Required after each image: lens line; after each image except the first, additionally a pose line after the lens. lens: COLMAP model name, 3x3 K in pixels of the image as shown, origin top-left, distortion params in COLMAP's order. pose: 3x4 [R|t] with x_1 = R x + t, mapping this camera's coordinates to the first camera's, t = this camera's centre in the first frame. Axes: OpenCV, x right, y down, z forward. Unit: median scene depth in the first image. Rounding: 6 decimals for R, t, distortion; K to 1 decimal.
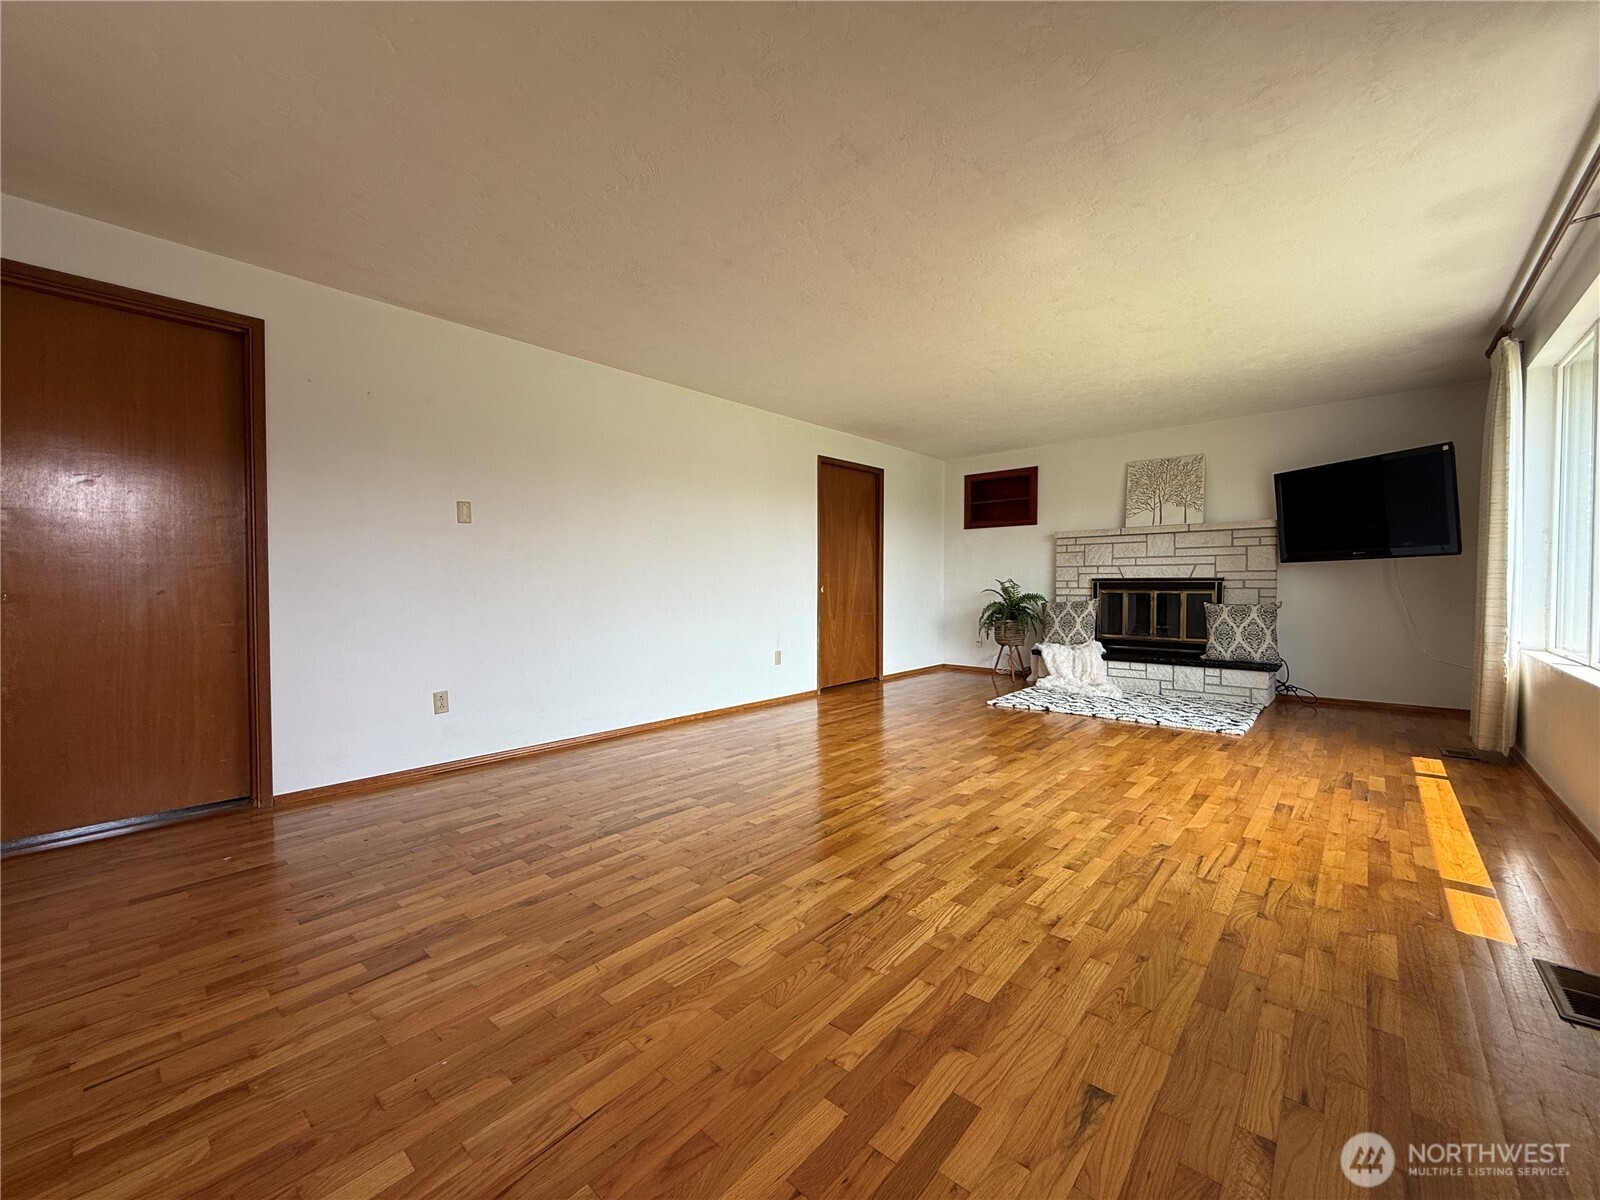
lens RADIAL K [[638.1, 0, 795.1], [0, 638.1, 596.1], [0, 0, 1]] dist [0.009101, 0.000220]
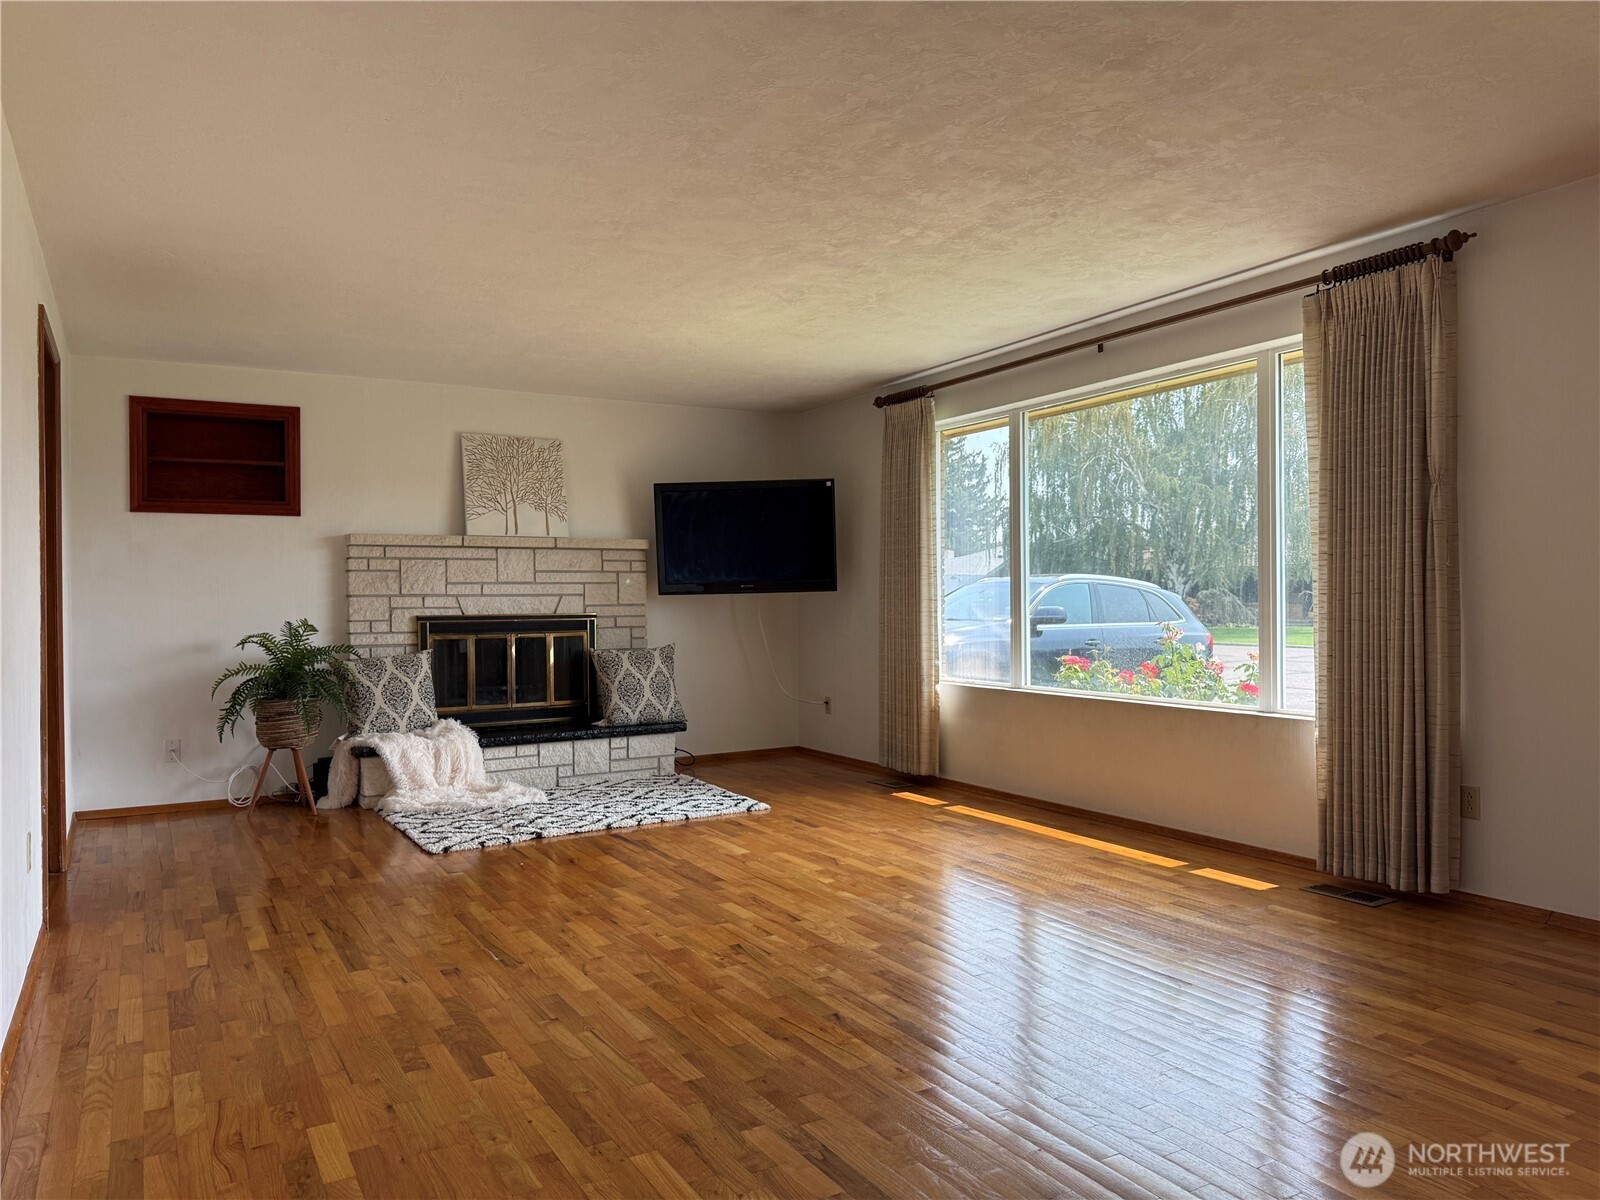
lens RADIAL K [[1127.9, 0, 802.8], [0, 1127.9, 605.9], [0, 0, 1]] dist [0.033388, -0.027899]
pose [[0.304962, -0.006727, 0.952341, -0.484413], [0.026506, 0.999648, -0.001427, -0.029005], [-0.951996, 0.025678, 0.305033, 0.373289]]
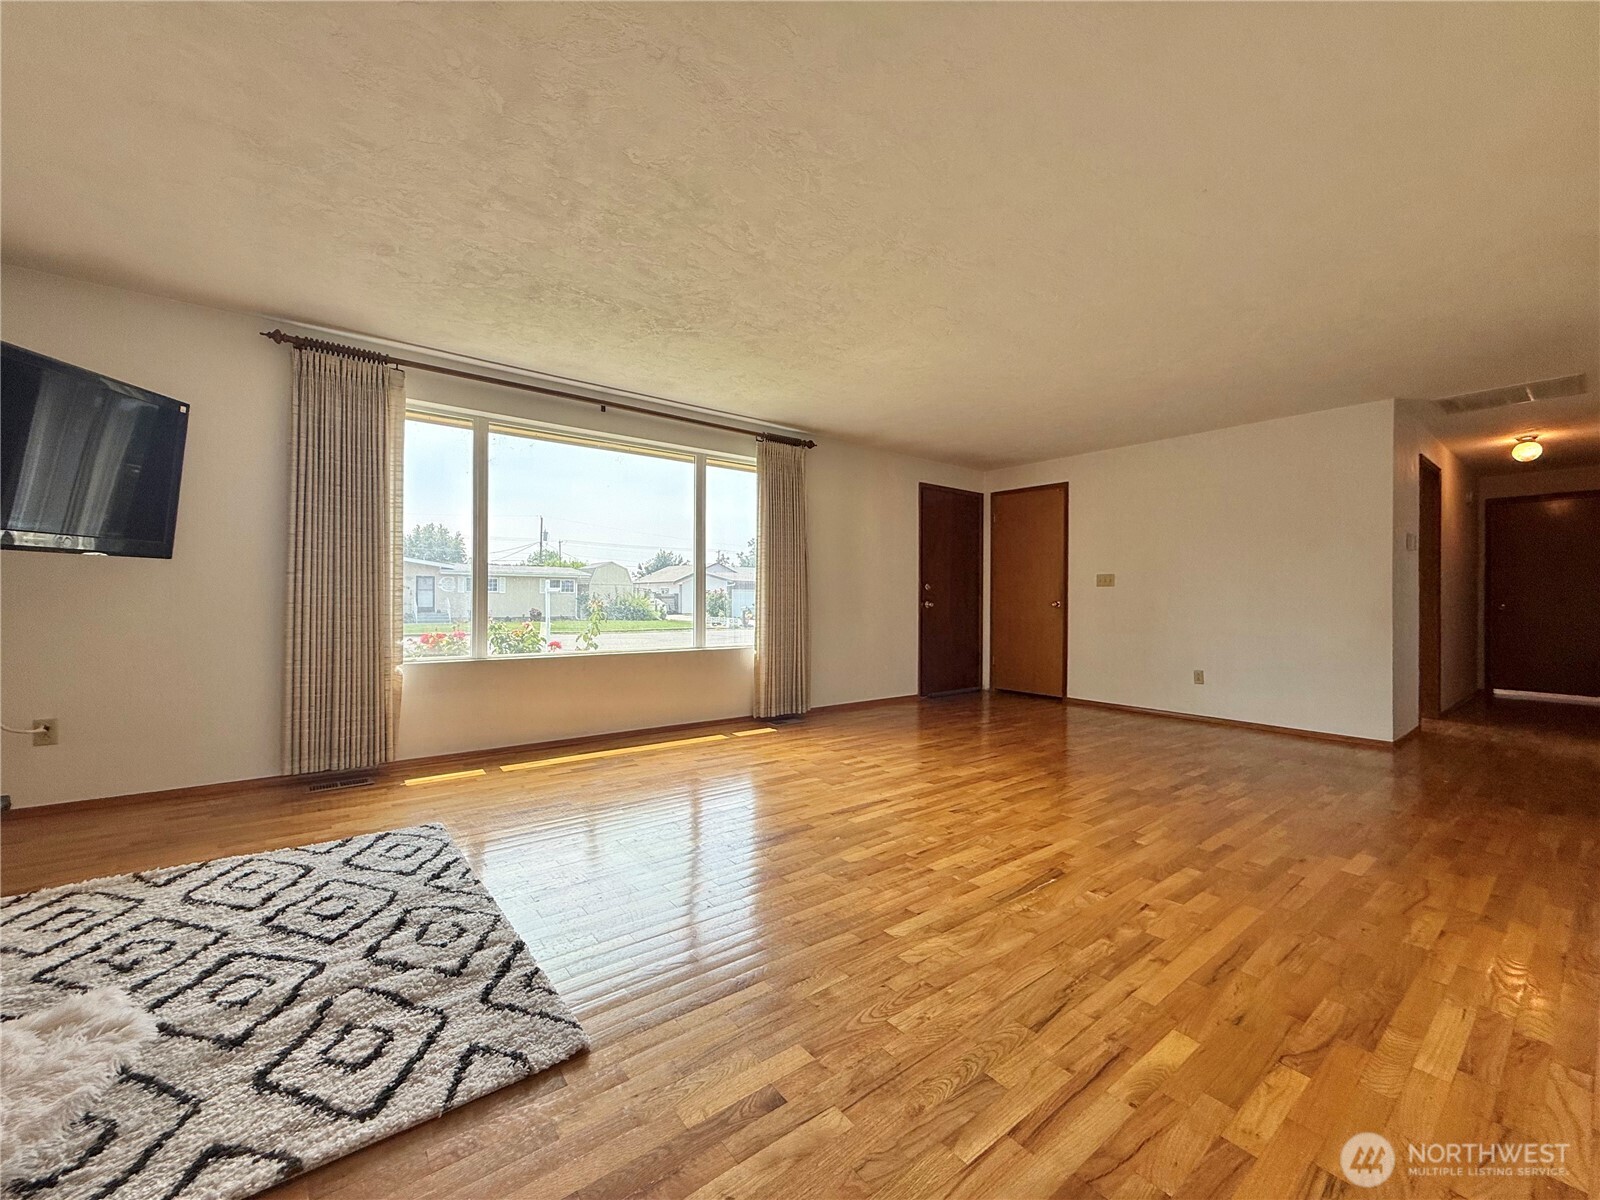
lens RADIAL K [[638.1, 0, 802.1], [0, 638.1, 599.9], [0, 0, 1]] dist [0.009101, 0.000220]
pose [[-0.986043, 0.000979, 0.166489, 0.157853], [0.002377, 0.999964, 0.008197, -0.017098], [-0.166475, 0.008478, -0.986009, 1.160571]]
